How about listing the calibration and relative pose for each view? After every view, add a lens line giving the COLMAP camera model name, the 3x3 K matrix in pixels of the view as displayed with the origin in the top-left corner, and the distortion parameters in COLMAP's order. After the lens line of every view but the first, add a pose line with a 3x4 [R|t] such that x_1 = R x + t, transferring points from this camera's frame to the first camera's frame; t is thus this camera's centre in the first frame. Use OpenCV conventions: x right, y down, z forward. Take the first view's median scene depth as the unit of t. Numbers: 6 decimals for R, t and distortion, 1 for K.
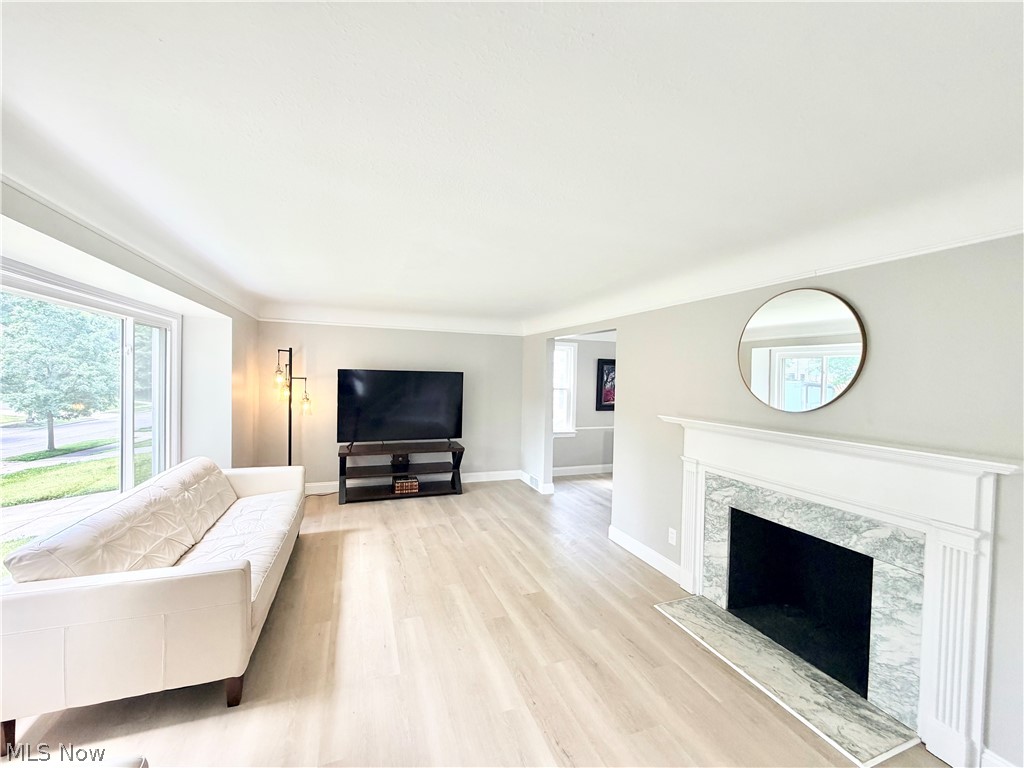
lens RADIAL K [[407.3, 0, 511.6], [0, 407.3, 384.6], [0, 0, 1]] dist [-0.001713, 0.000174]
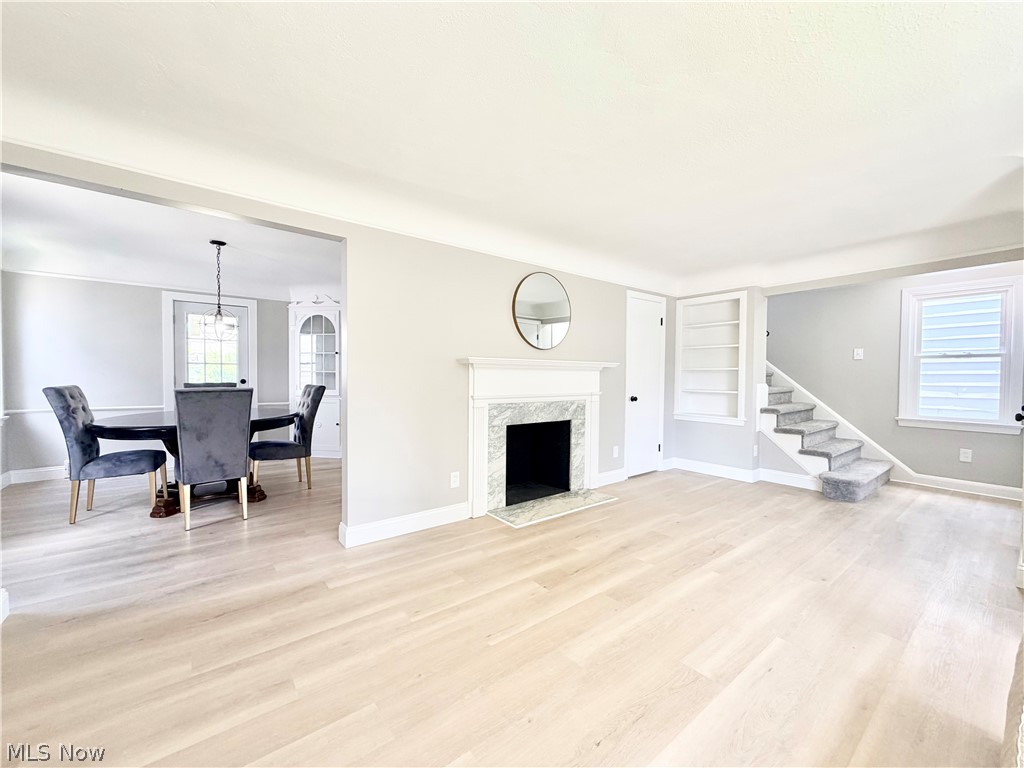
lens RADIAL K [[407.3, 0, 509.4], [0, 407.3, 386.9], [0, 0, 1]] dist [-0.001713, 0.000174]
pose [[-0.289010, -0.052274, 0.955898, -0.682914], [0.004177, 0.998430, 0.055862, 0.104991], [-0.957317, 0.020138, -0.288338, 1.346341]]
